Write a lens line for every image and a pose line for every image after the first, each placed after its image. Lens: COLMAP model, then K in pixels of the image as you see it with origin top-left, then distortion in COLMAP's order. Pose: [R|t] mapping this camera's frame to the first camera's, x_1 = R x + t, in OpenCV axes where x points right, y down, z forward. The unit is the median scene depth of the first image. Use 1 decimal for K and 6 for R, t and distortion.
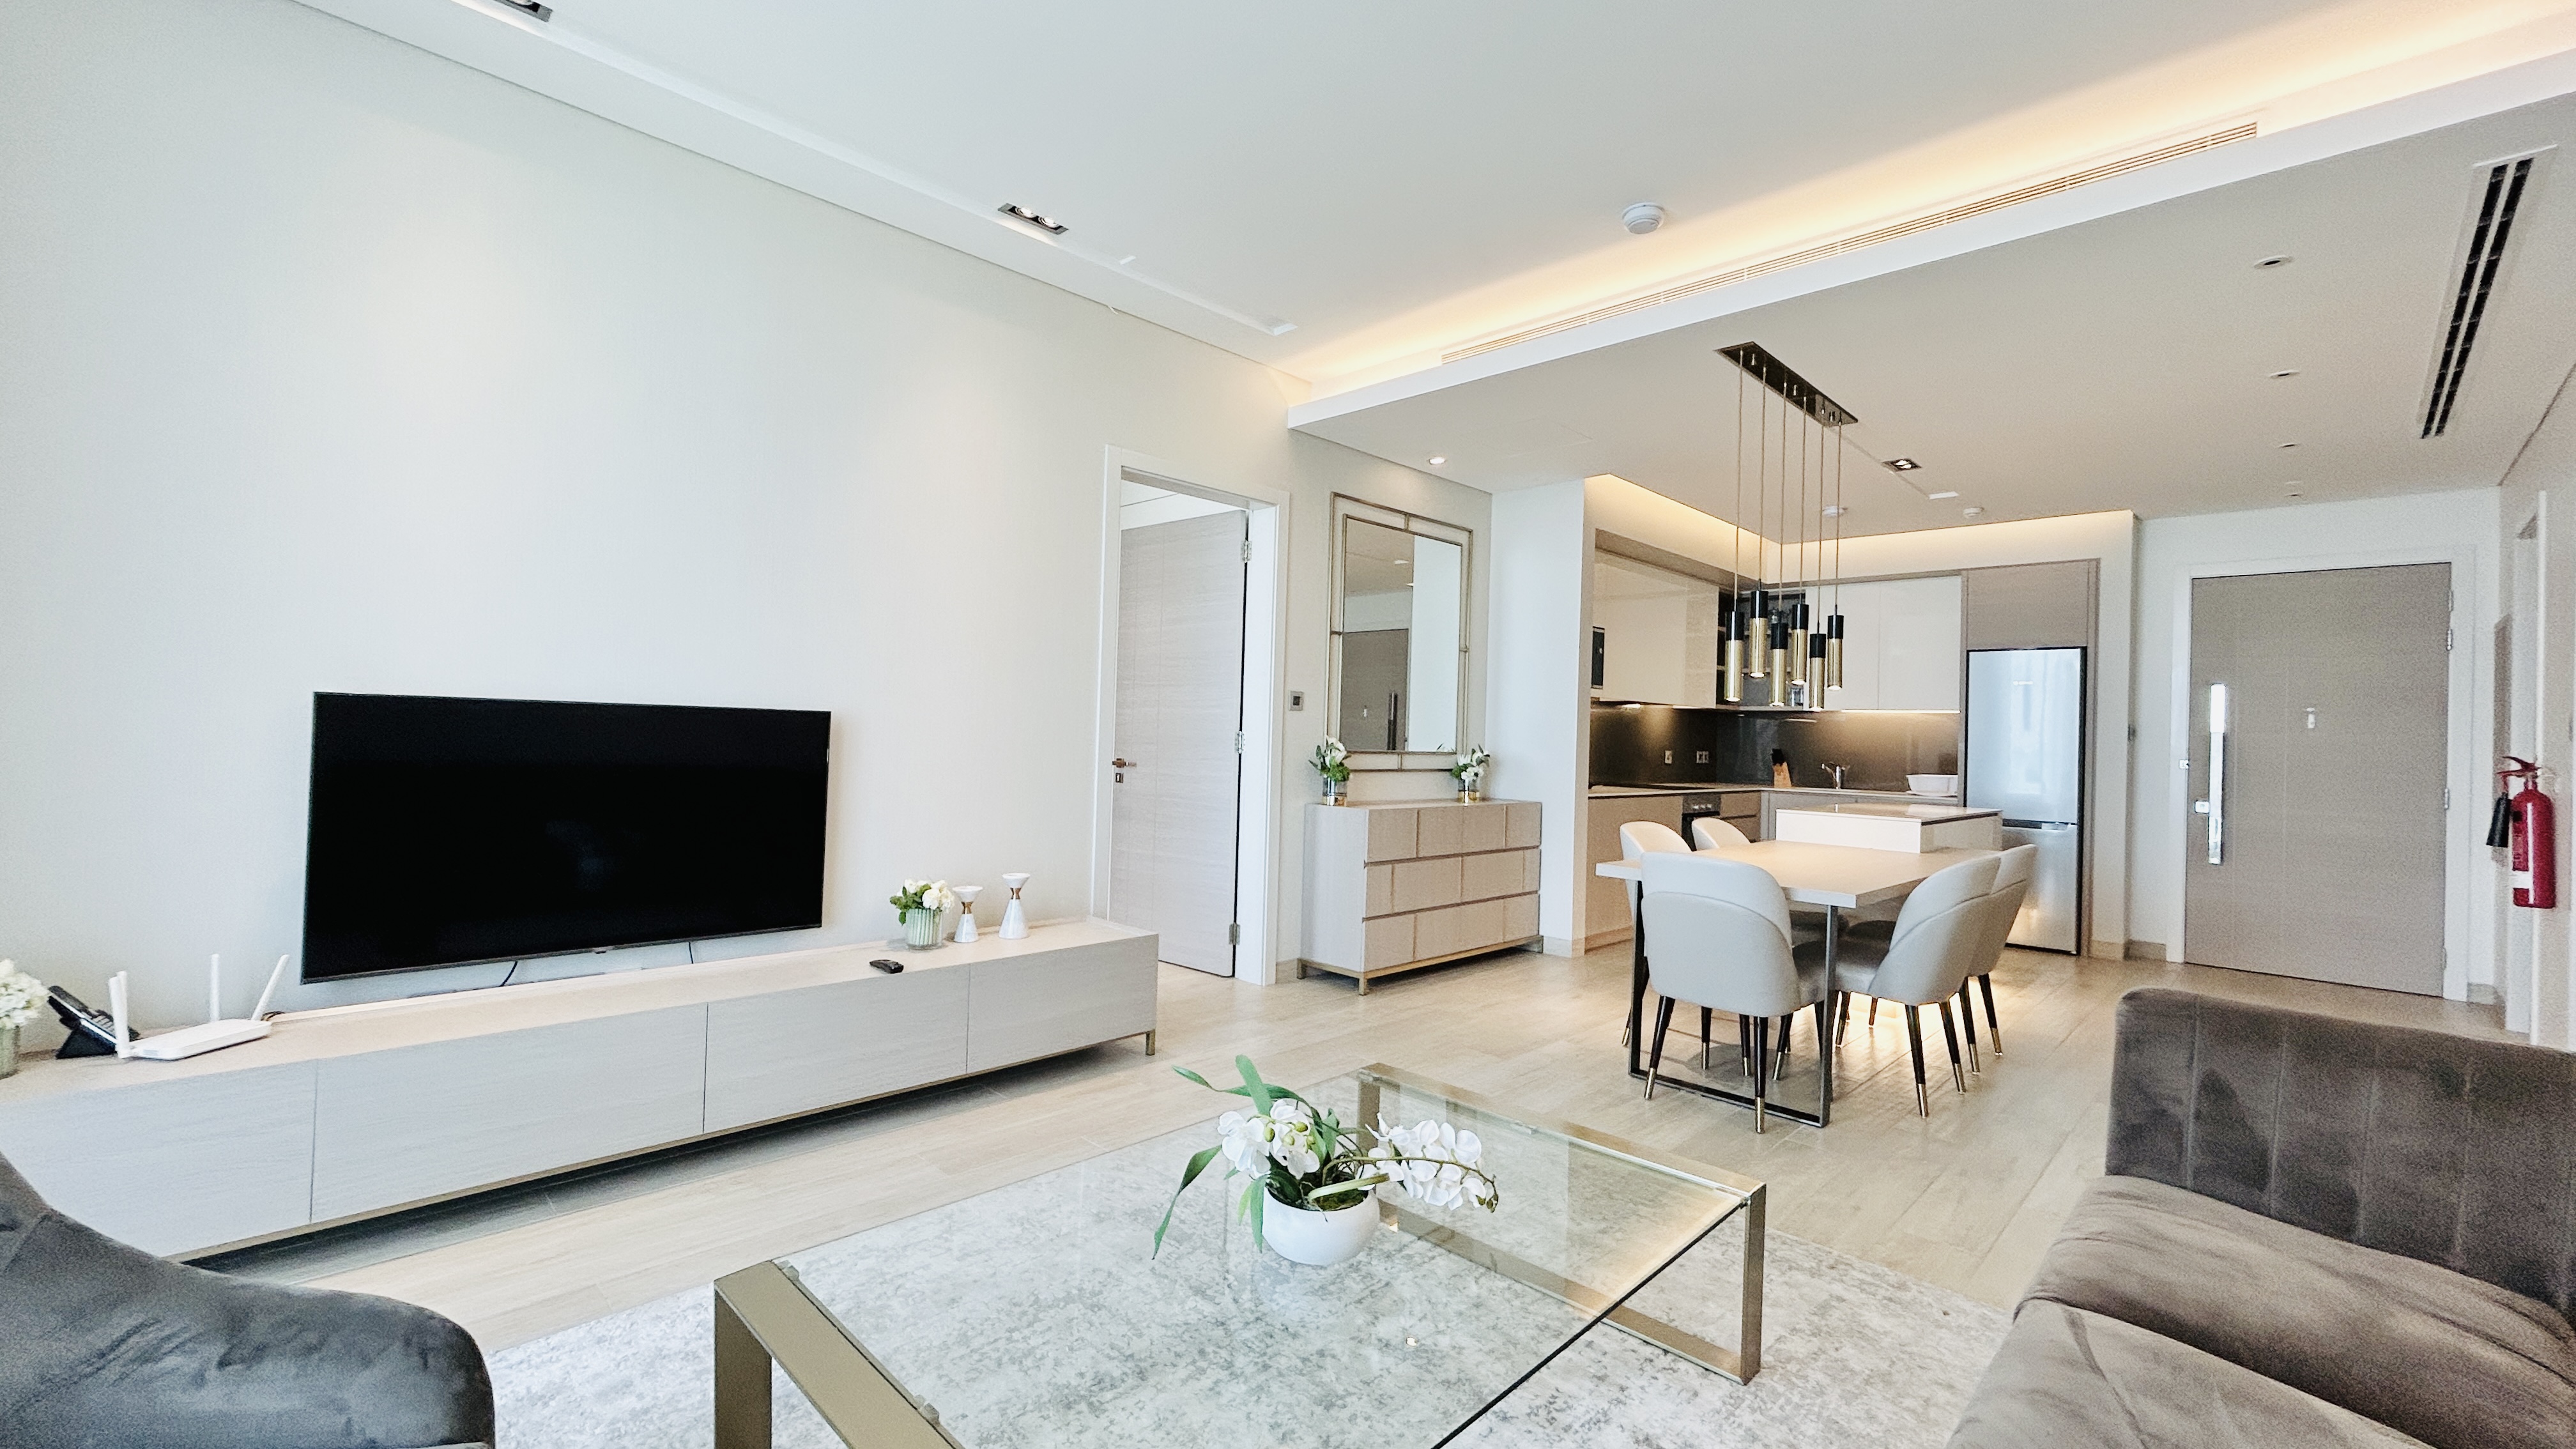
lens RADIAL K [[1040.4, 0, 1288.0], [0, 1040.4, 724.5], [0, 0, 1]] dist [0.001494, 0.000262]
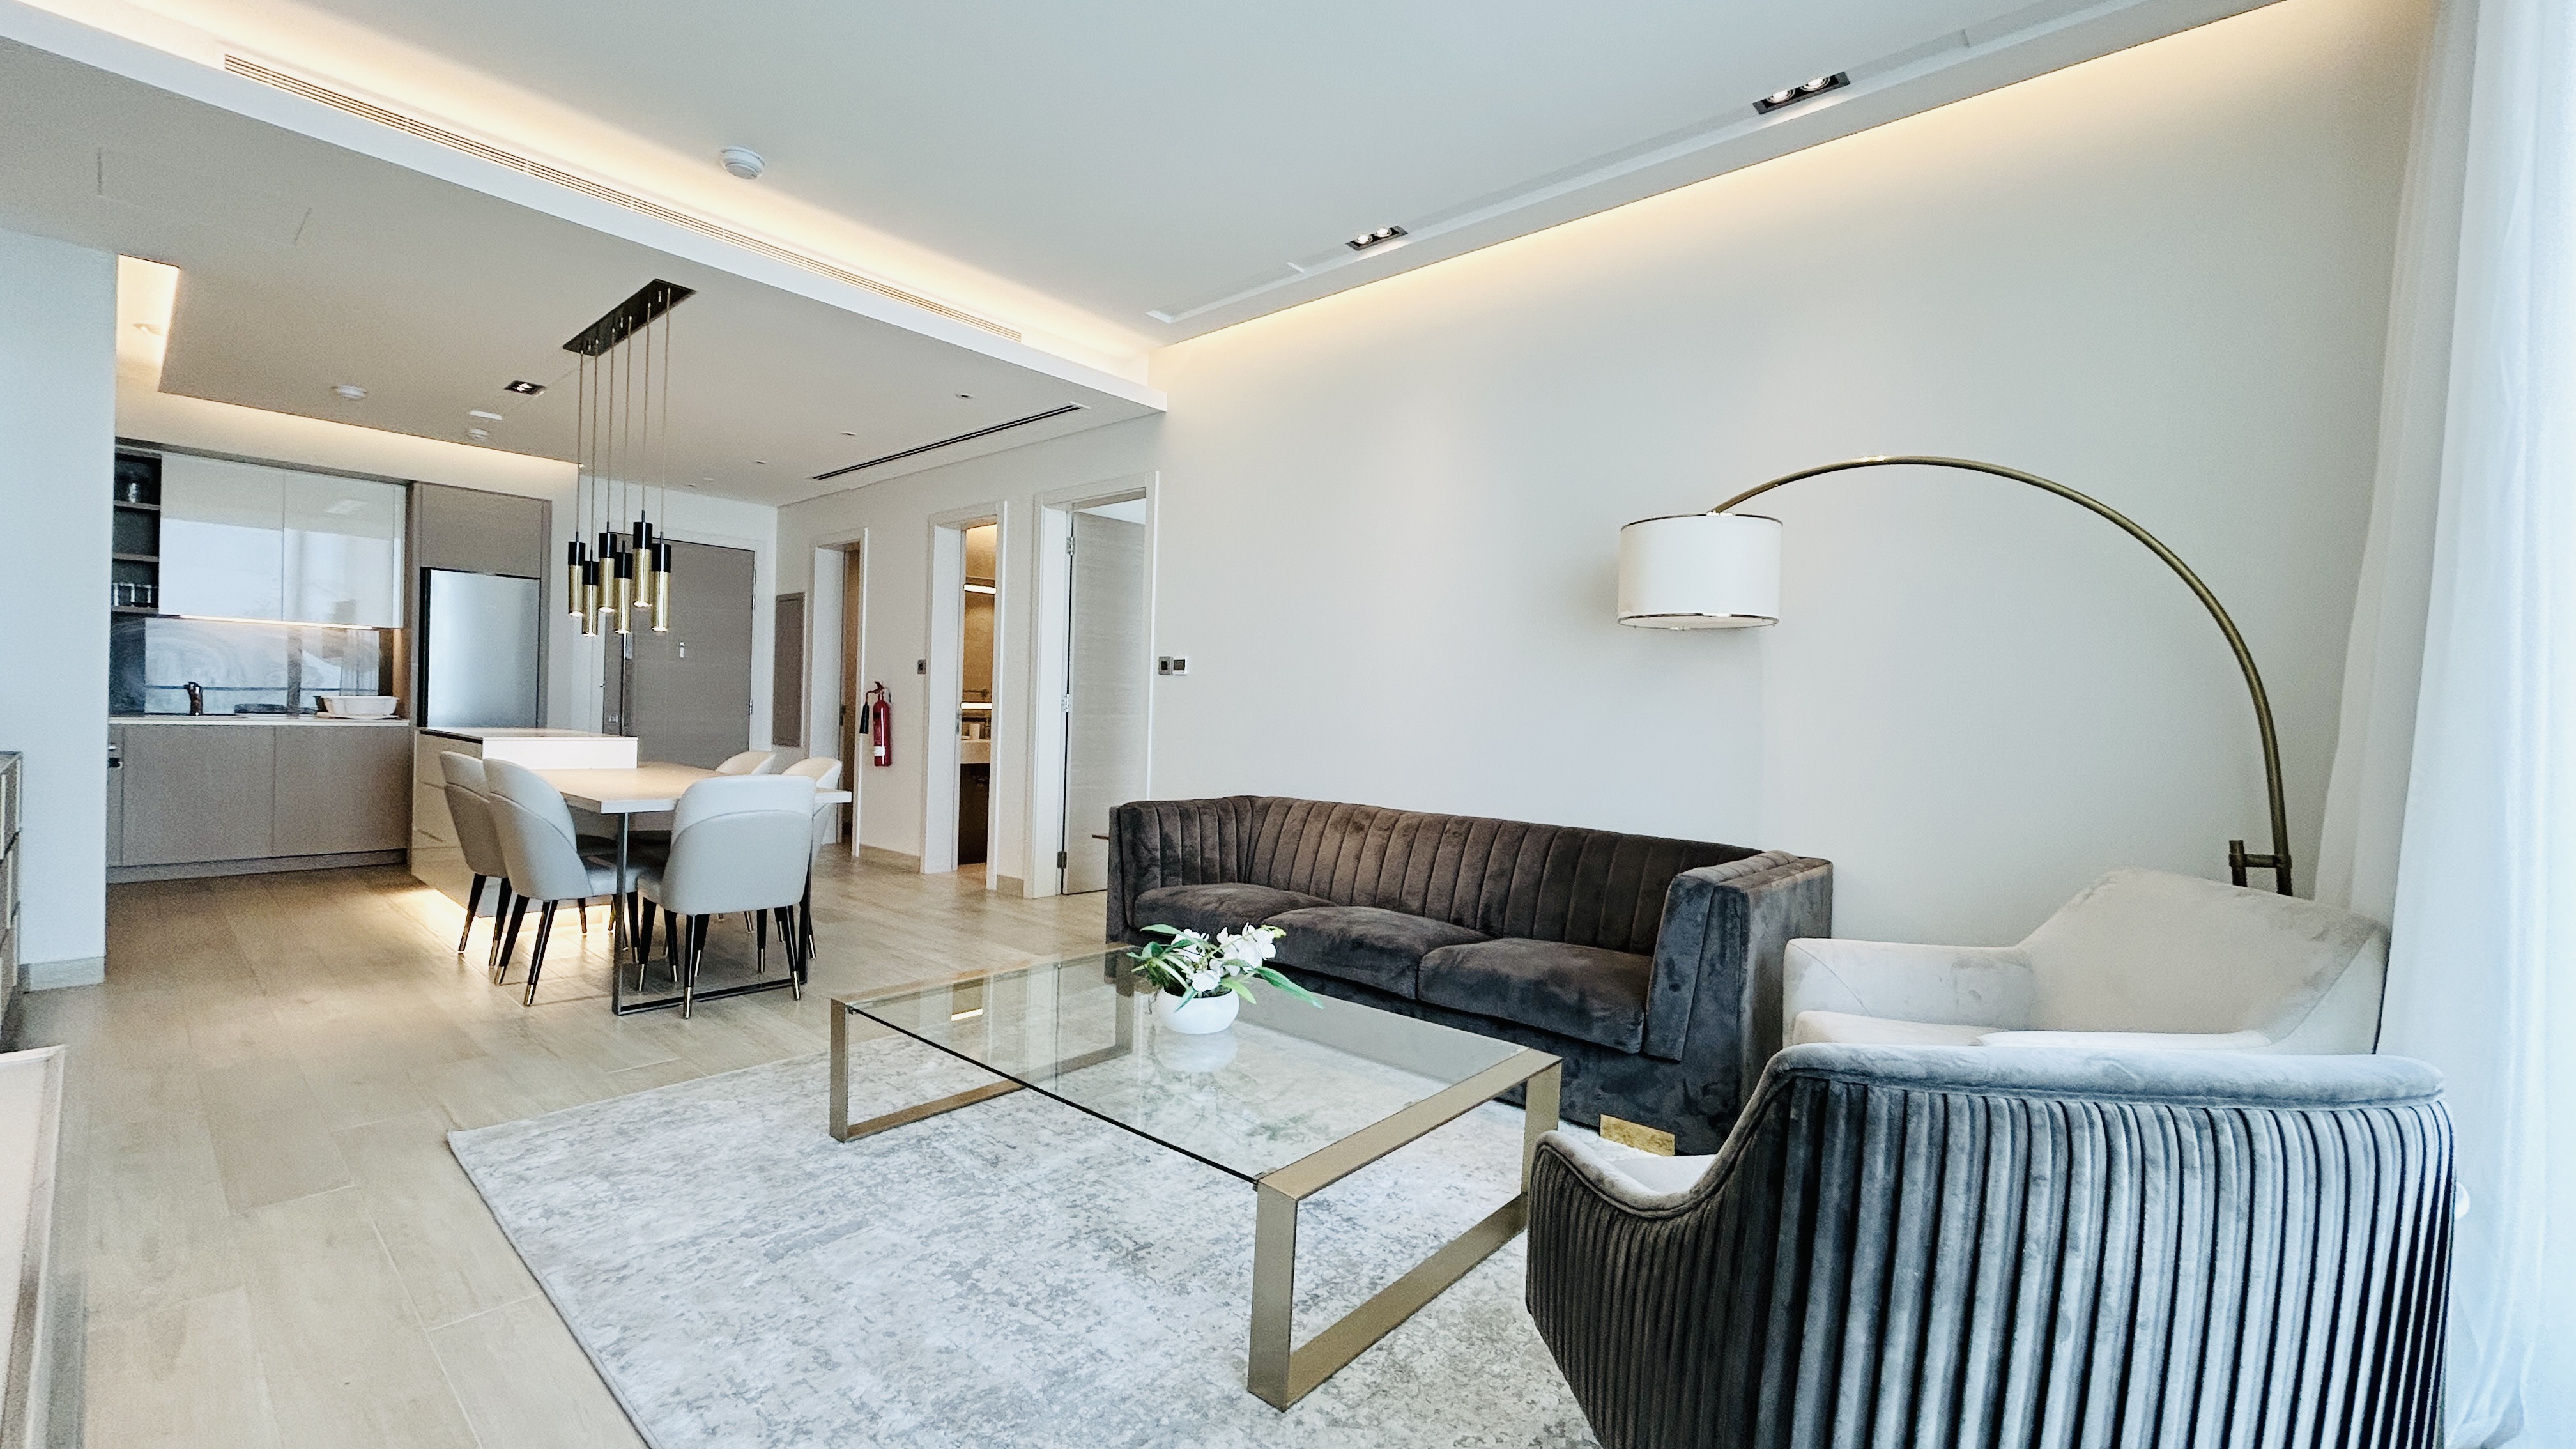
lens RADIAL K [[1031.6, 0, 1288.0], [0, 1031.6, 724.5], [0, 0, 1]] dist [-0.001363, -0.000012]
pose [[-0.061414, -0.044182, 0.997134, -0.464735], [-0.043496, 0.998189, 0.041550, 0.000757], [-0.997164, -0.040820, -0.063224, 0.322543]]
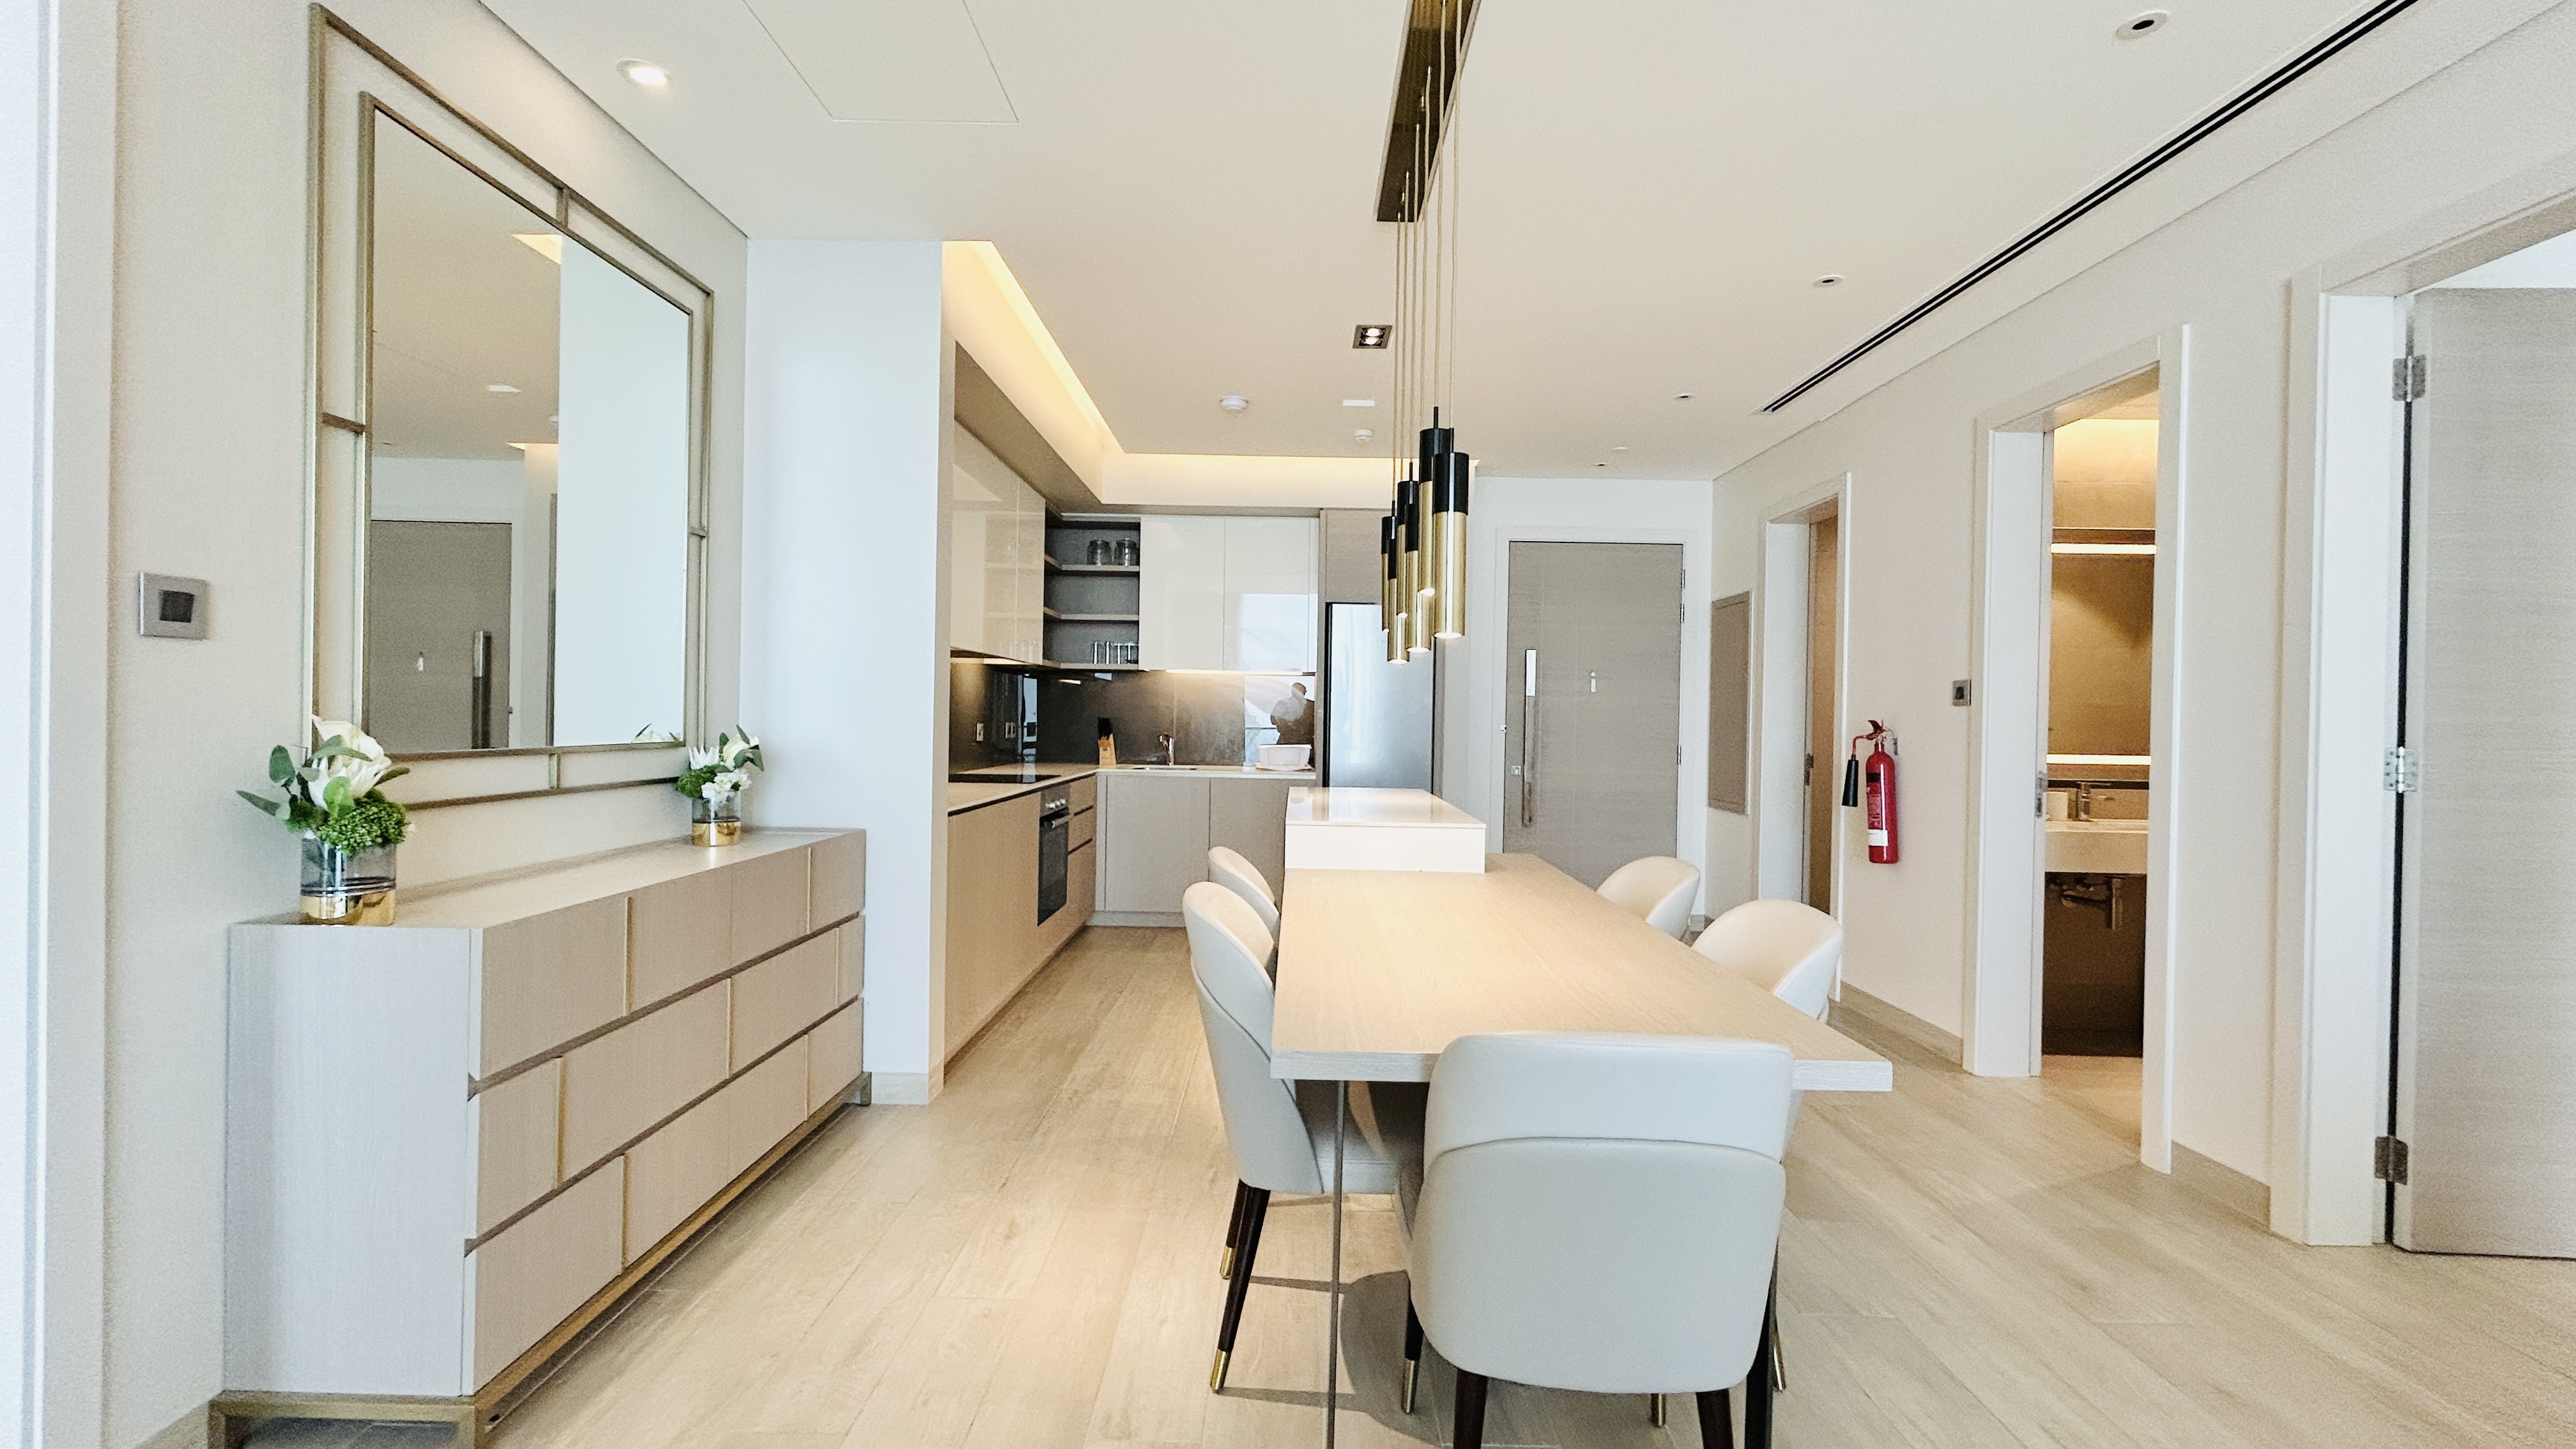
lens RADIAL K [[1040.4, 0, 1288.0], [0, 1040.4, 724.5], [0, 0, 1]] dist [0.001494, 0.000262]
pose [[0.713183, -0.022490, 0.700617, 0.025084], [-0.002903, 0.999382, 0.035036, 0.000451], [-0.700972, -0.027021, 0.712677, 0.517326]]
